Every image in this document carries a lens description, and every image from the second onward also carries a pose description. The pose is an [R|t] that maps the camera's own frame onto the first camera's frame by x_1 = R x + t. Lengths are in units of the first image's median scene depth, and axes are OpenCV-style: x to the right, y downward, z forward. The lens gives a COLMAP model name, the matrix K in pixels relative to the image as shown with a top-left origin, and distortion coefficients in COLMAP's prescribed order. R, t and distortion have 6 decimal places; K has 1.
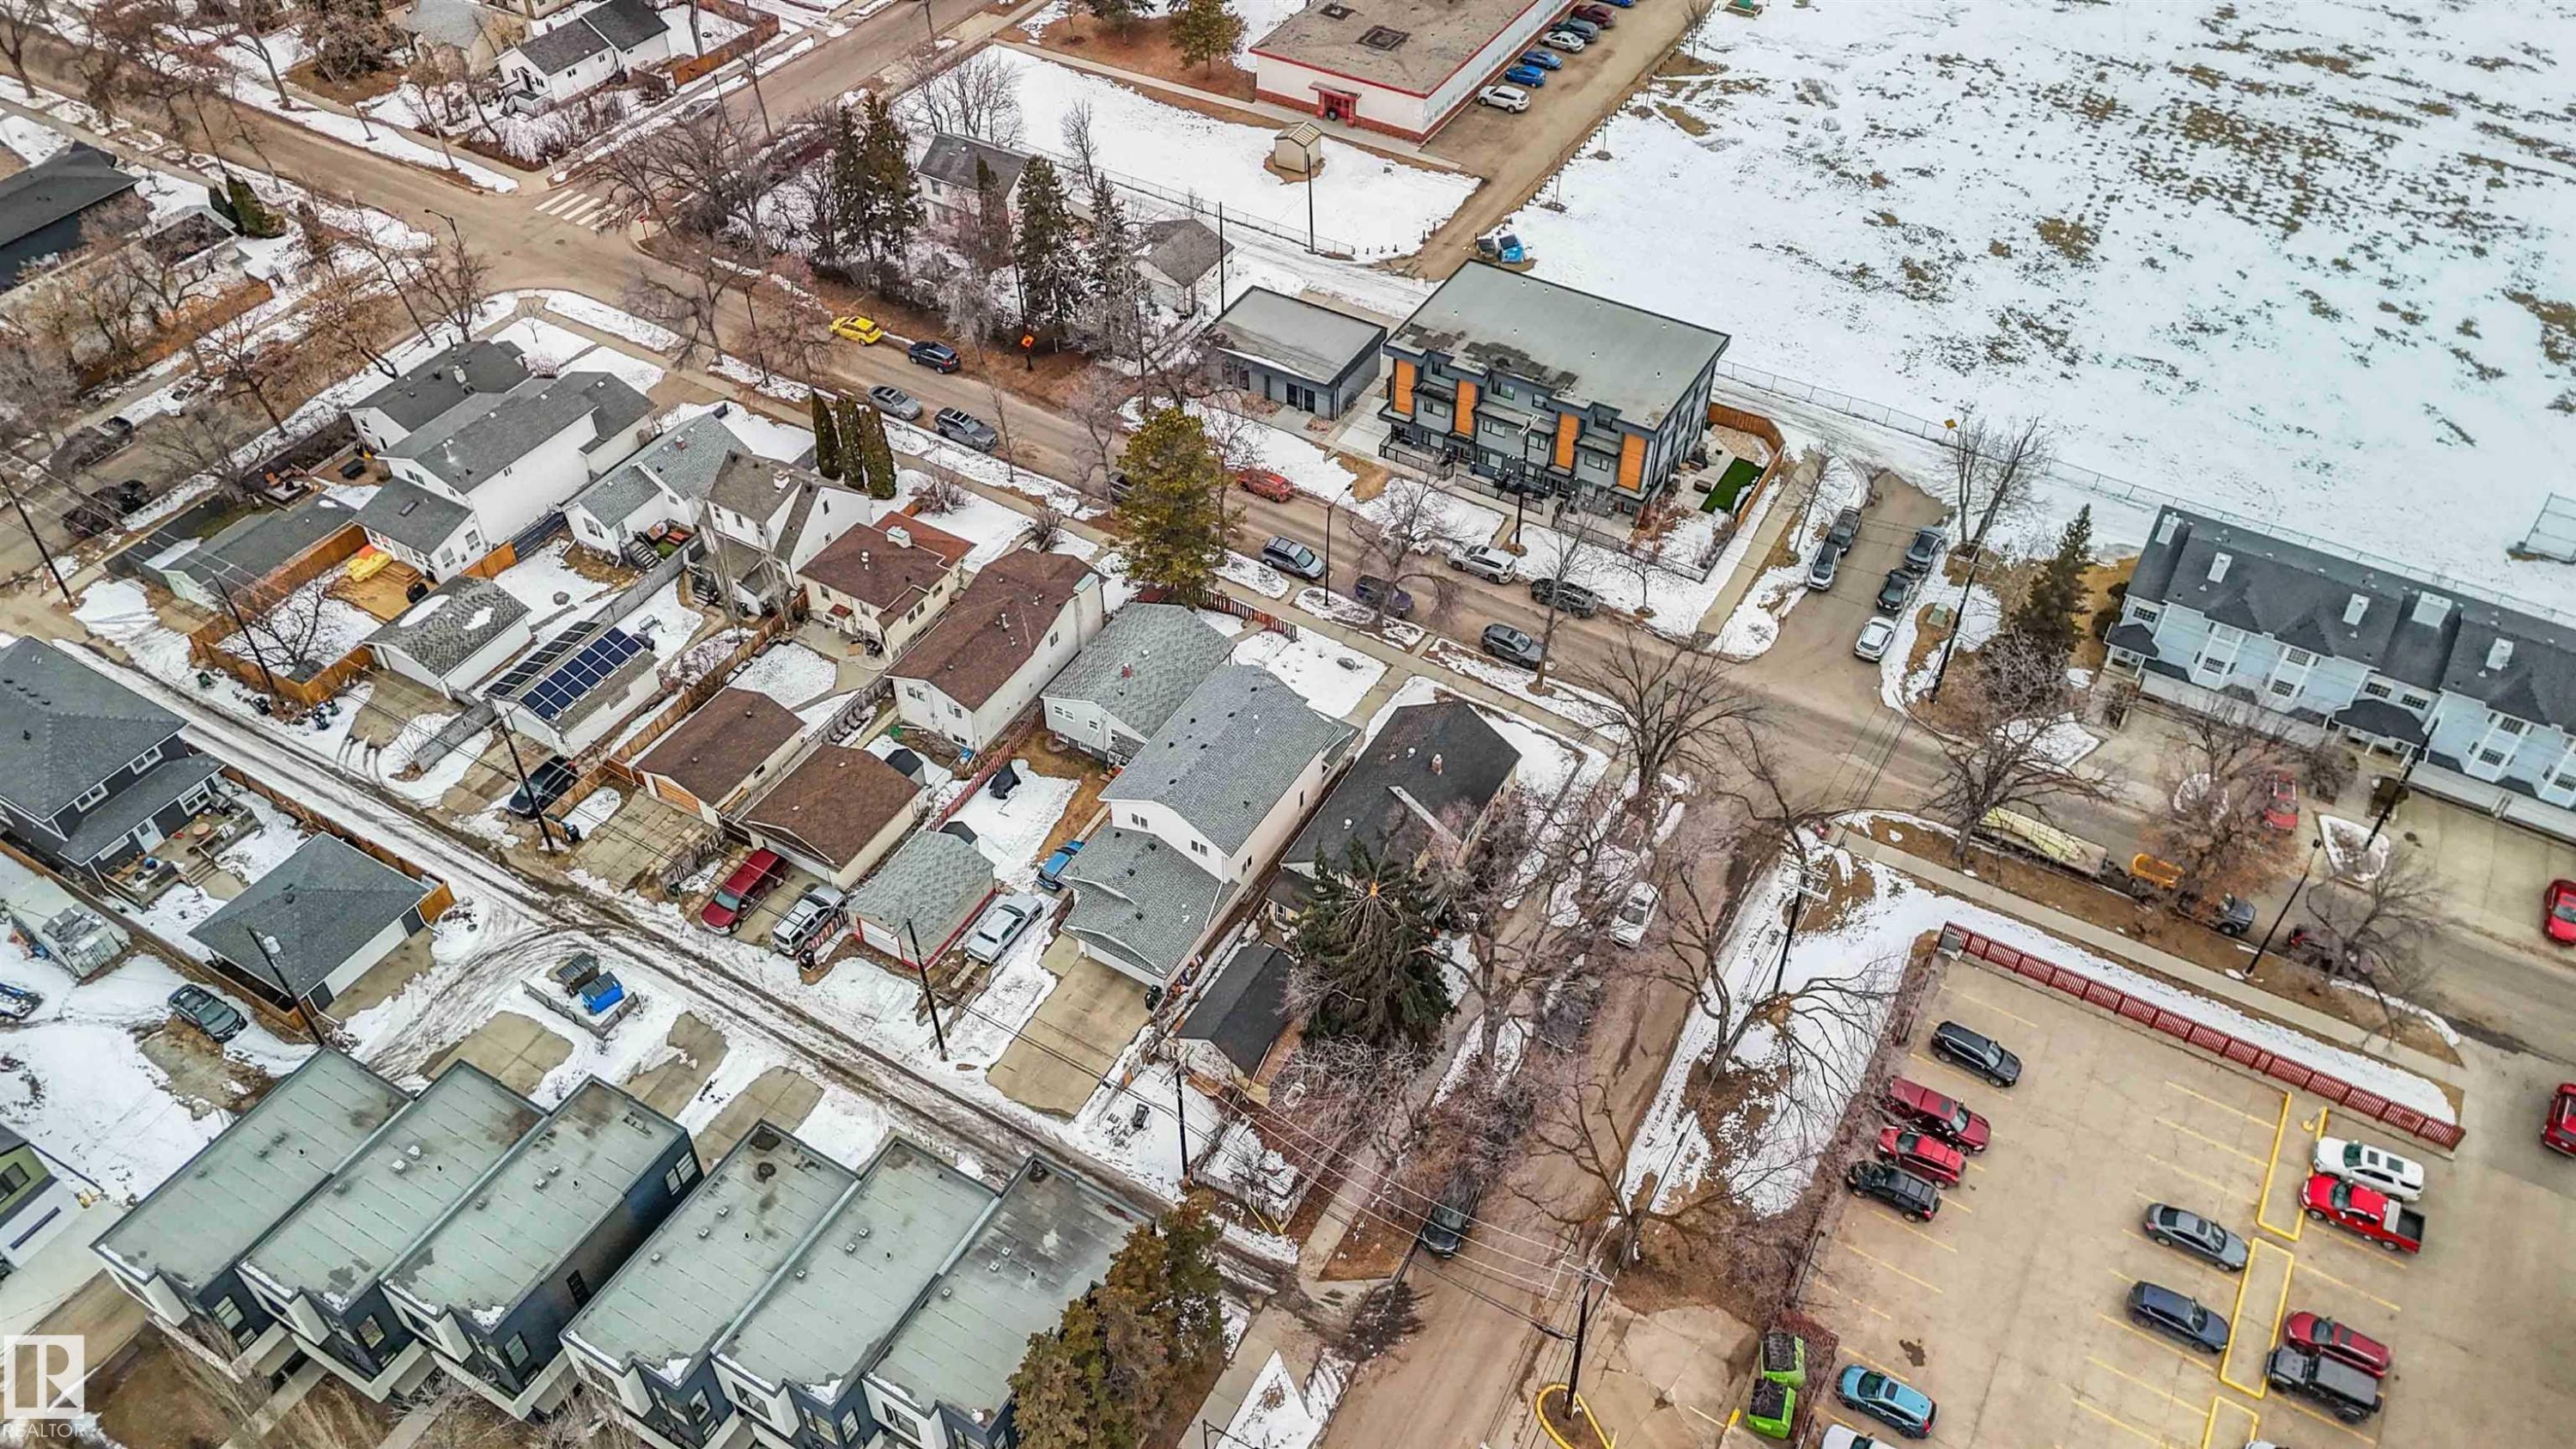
lens RADIAL K [[1882.6, 0, 1298.4], [0, 1882.6, 685.0], [0, 0, 1]] dist [0.113941, -0.130050]
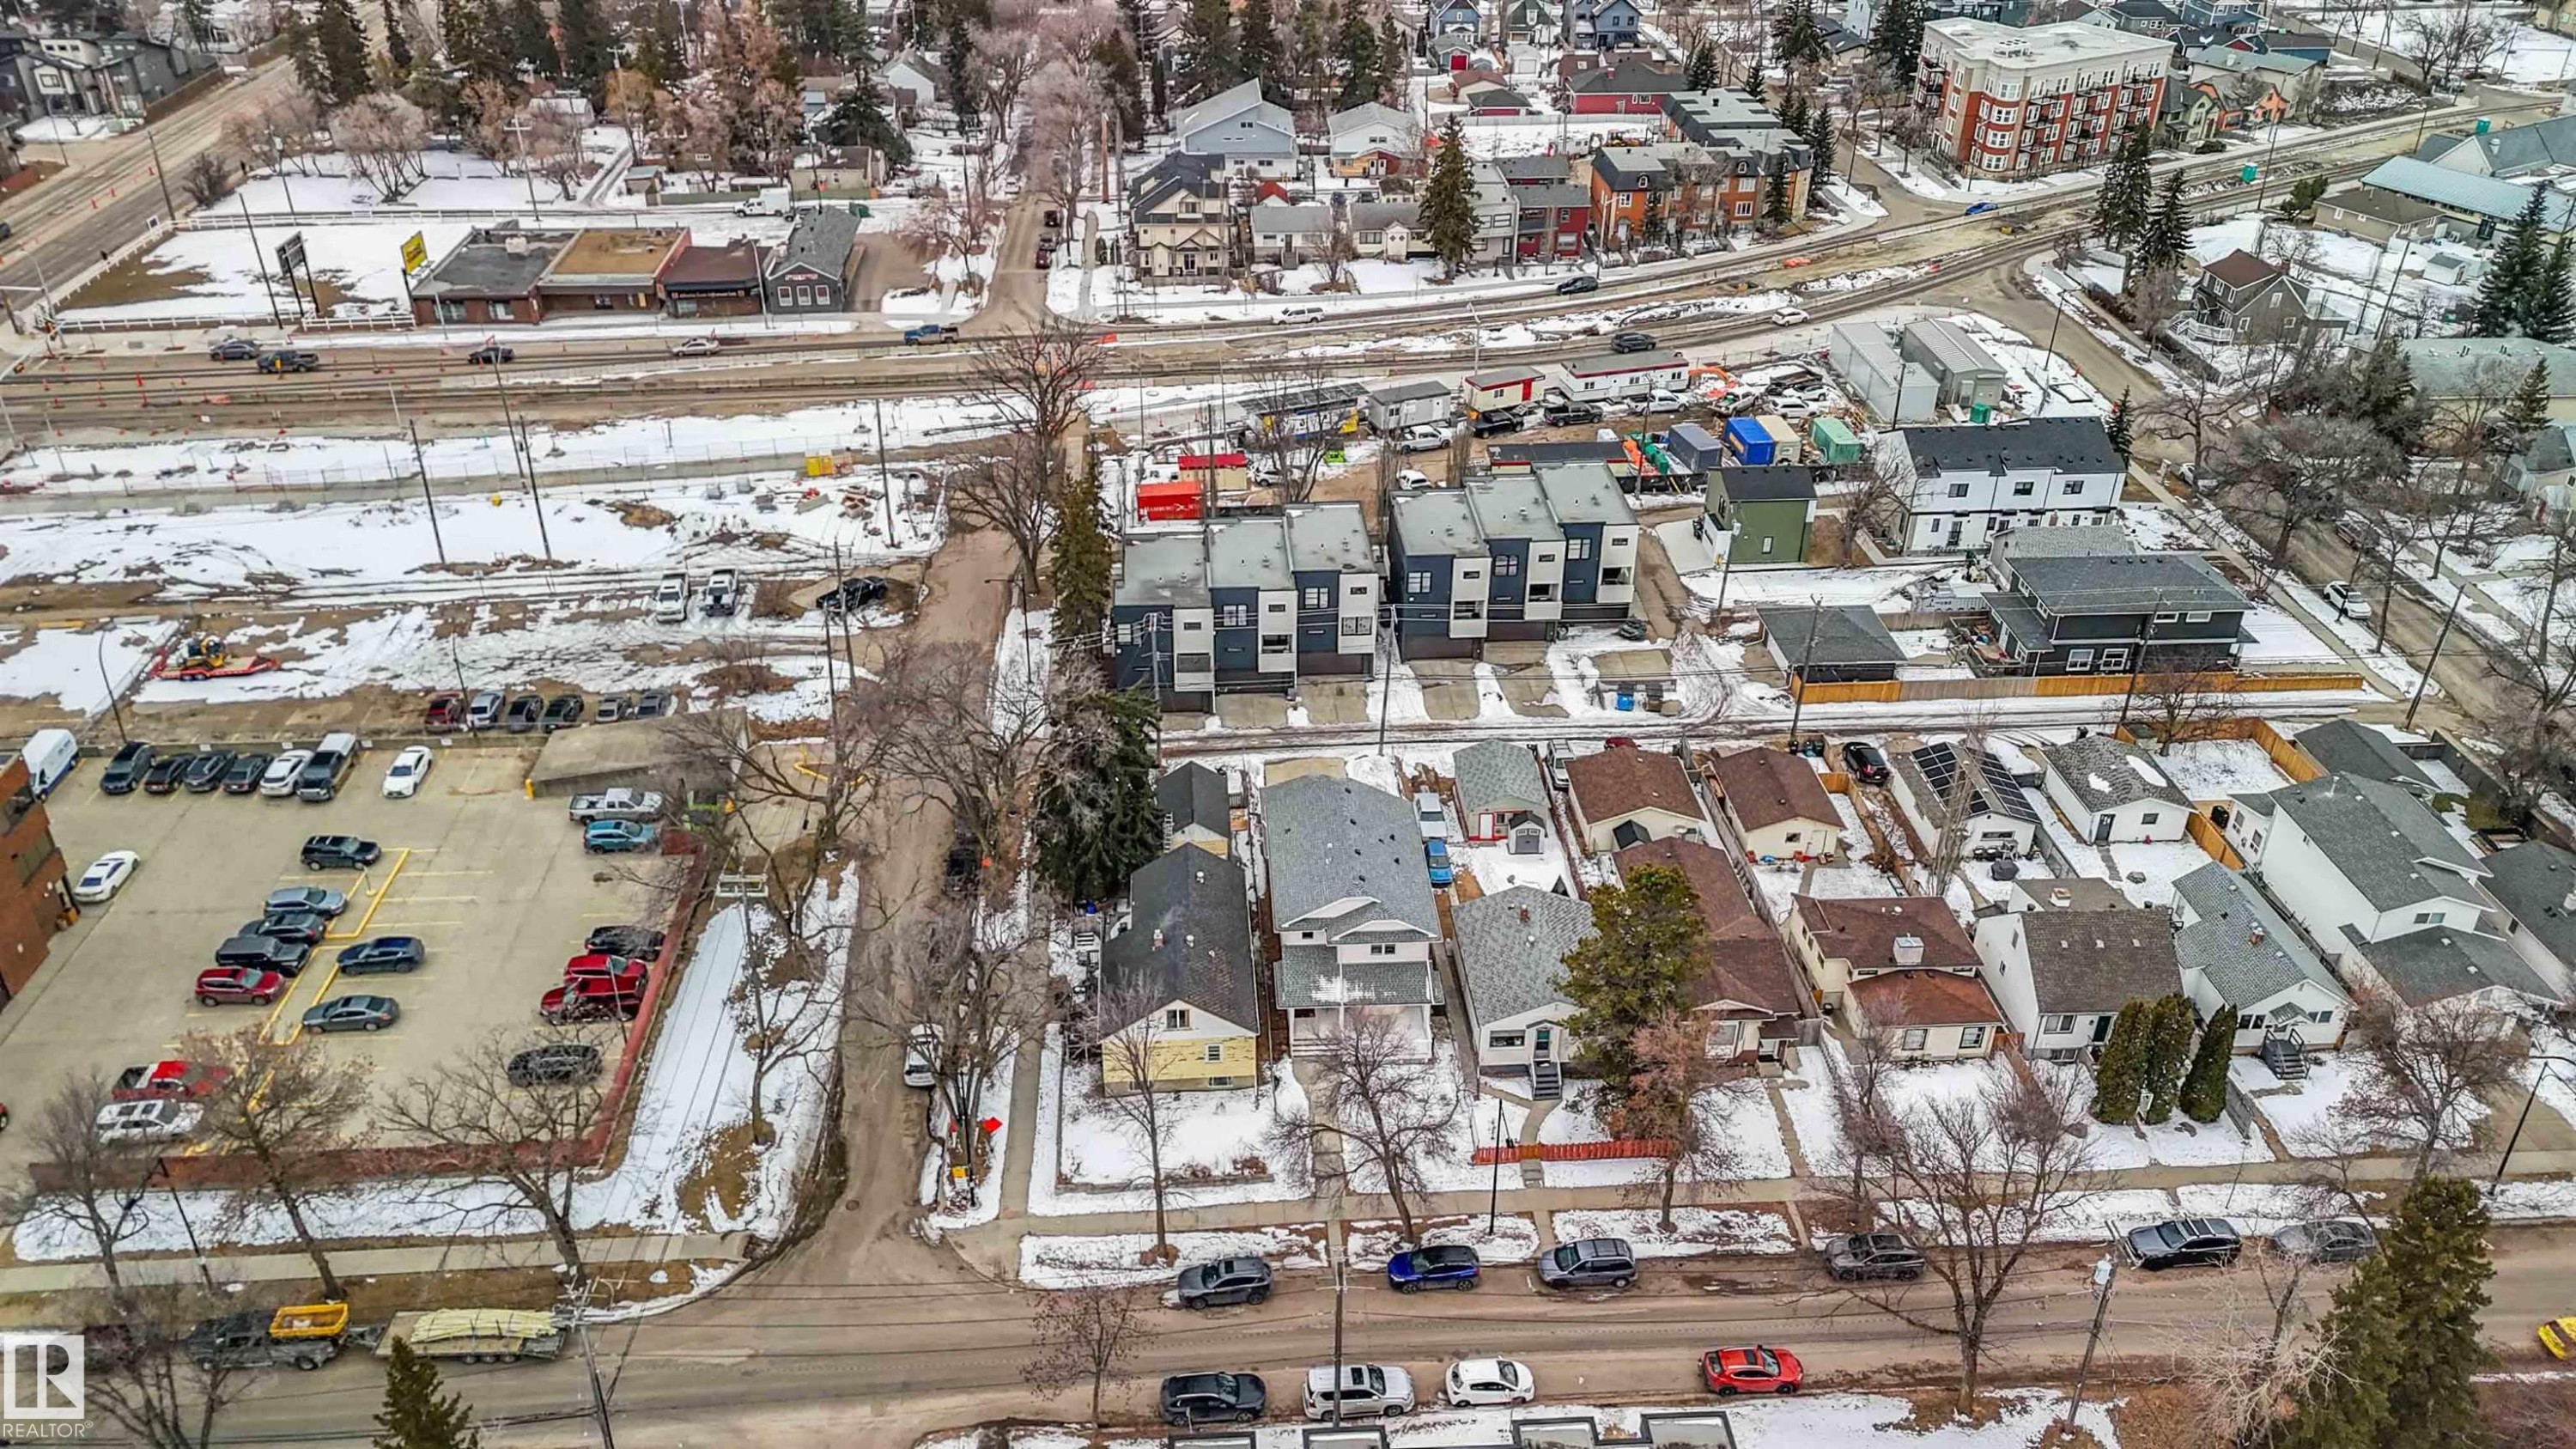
lens RADIAL K [[1887.8, 0, 1302.3], [0, 1887.8, 677.1], [0, 0, 1]] dist [0.088505, -0.068314]
pose [[-0.829303, 0.264458, -0.492259, 0.454511], [-0.396058, 0.343267, 0.851649, -0.853578], [0.394201, 0.901238, -0.179931, 1.114501]]
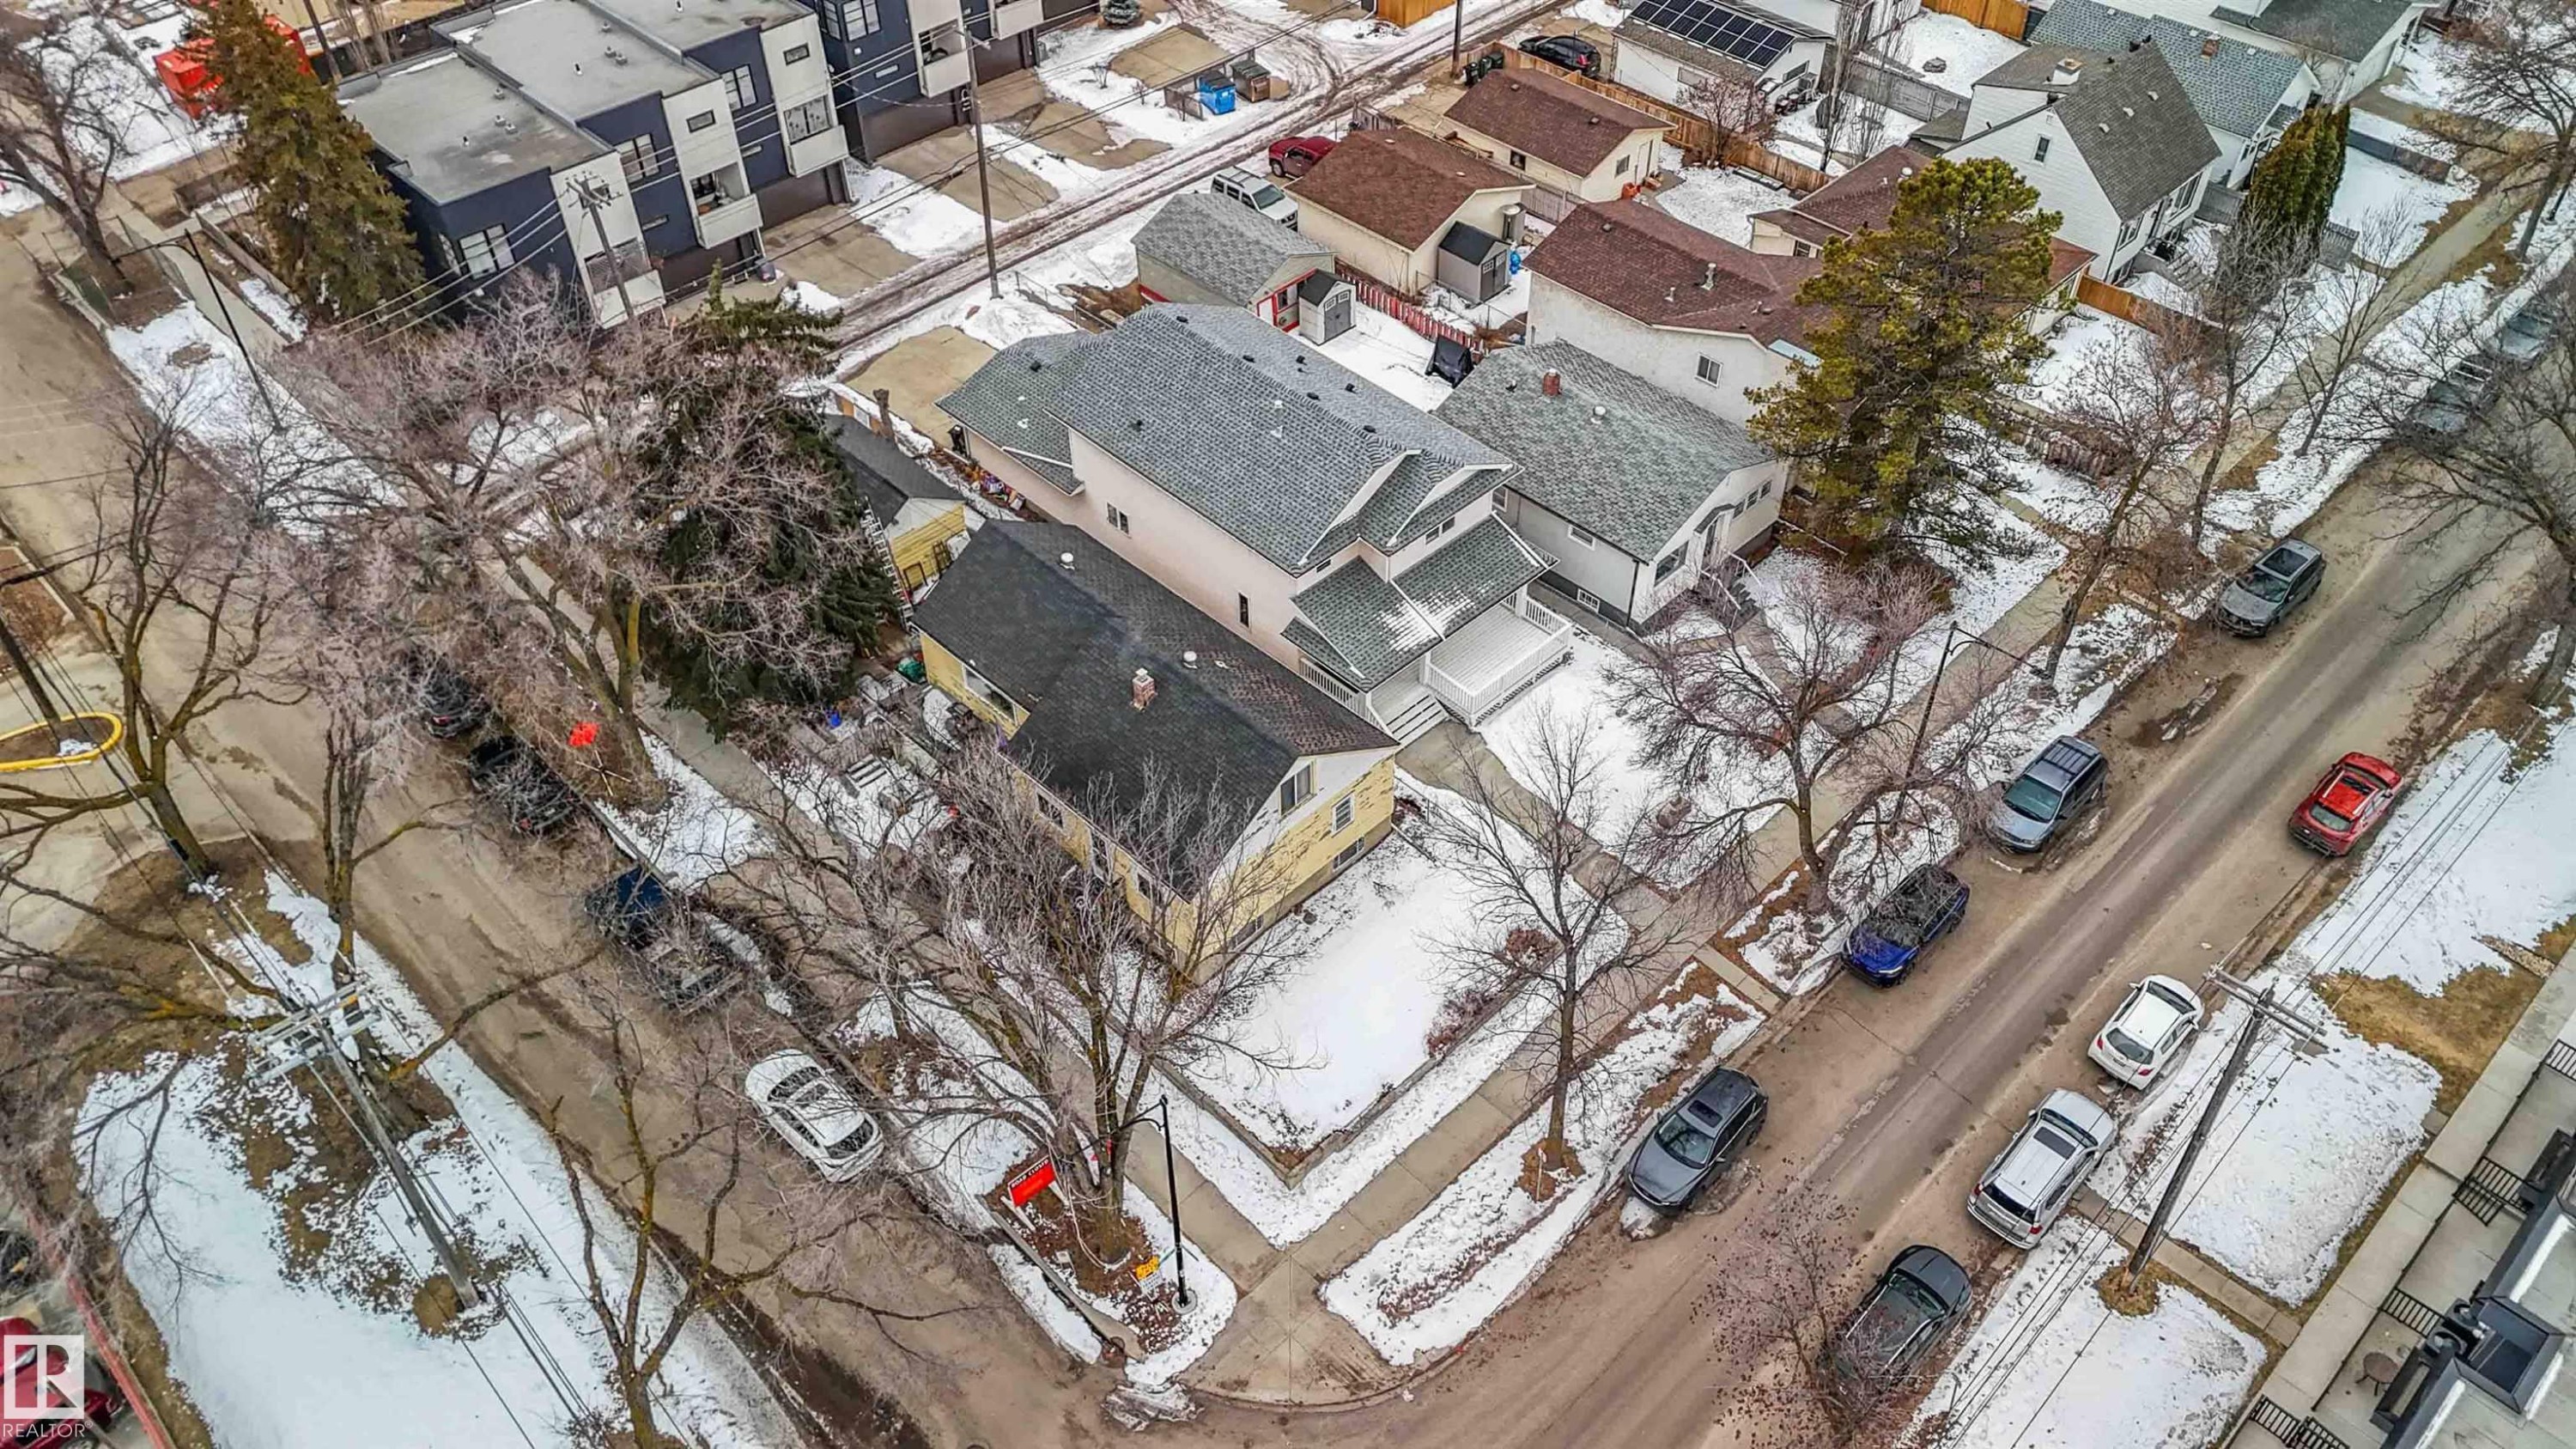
lens RADIAL K [[1882.6, 0, 1298.4], [0, 1882.6, 685.0], [0, 0, 1]] dist [0.113941, -0.130050]
pose [[-0.267631, 0.656620, -0.705141, 0.419953], [-0.657349, 0.410640, 0.631876, -0.302425], [0.704462, 0.632633, 0.321729, 0.900213]]
